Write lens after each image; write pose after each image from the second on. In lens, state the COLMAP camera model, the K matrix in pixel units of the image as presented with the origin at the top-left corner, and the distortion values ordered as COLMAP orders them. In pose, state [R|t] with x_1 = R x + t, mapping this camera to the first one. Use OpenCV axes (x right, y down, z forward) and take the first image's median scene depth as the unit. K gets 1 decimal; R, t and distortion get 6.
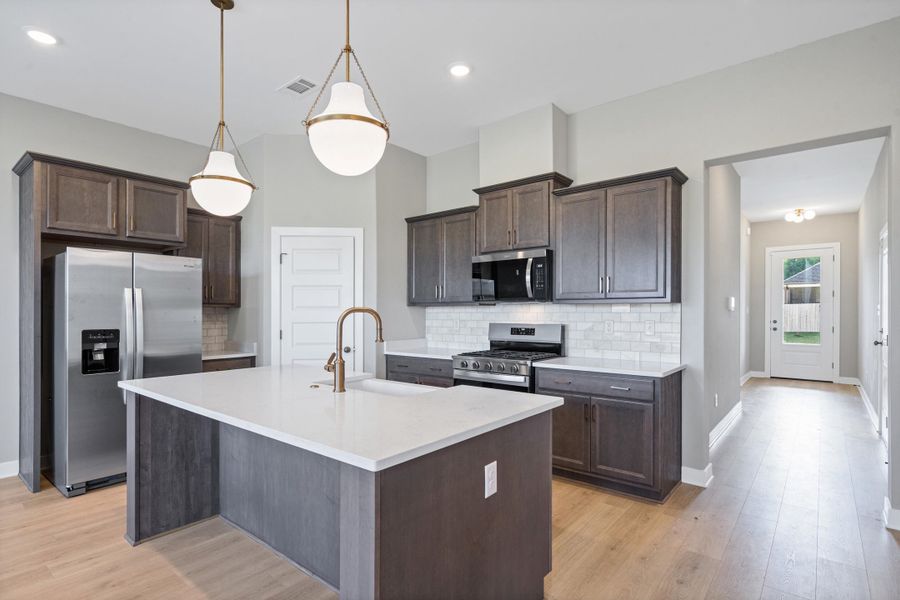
lens RADIAL K [[459.0, 0, 446.2], [0, 459.0, 308.1], [0, 0, 1]] dist [-0.000836, 0.001480]
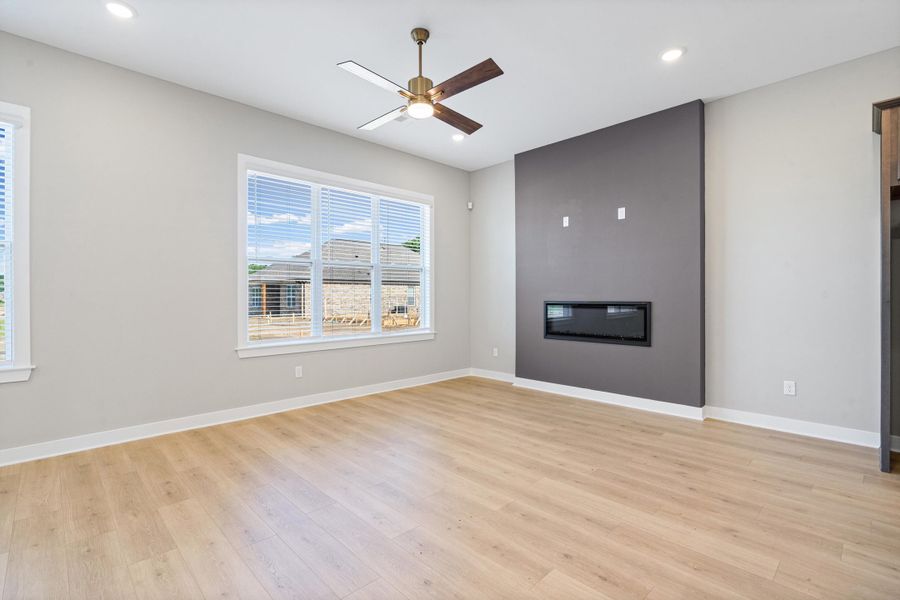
lens RADIAL K [[423.6, 0, 441.3], [0, 423.6, 291.8], [0, 0, 1]] dist [0.002211, 0.003094]
pose [[-0.120373, -0.008956, -0.992688, 0.048753], [0.012386, 0.999868, -0.010523, 0.035199], [0.992651, -0.013562, -0.120246, 0.196568]]
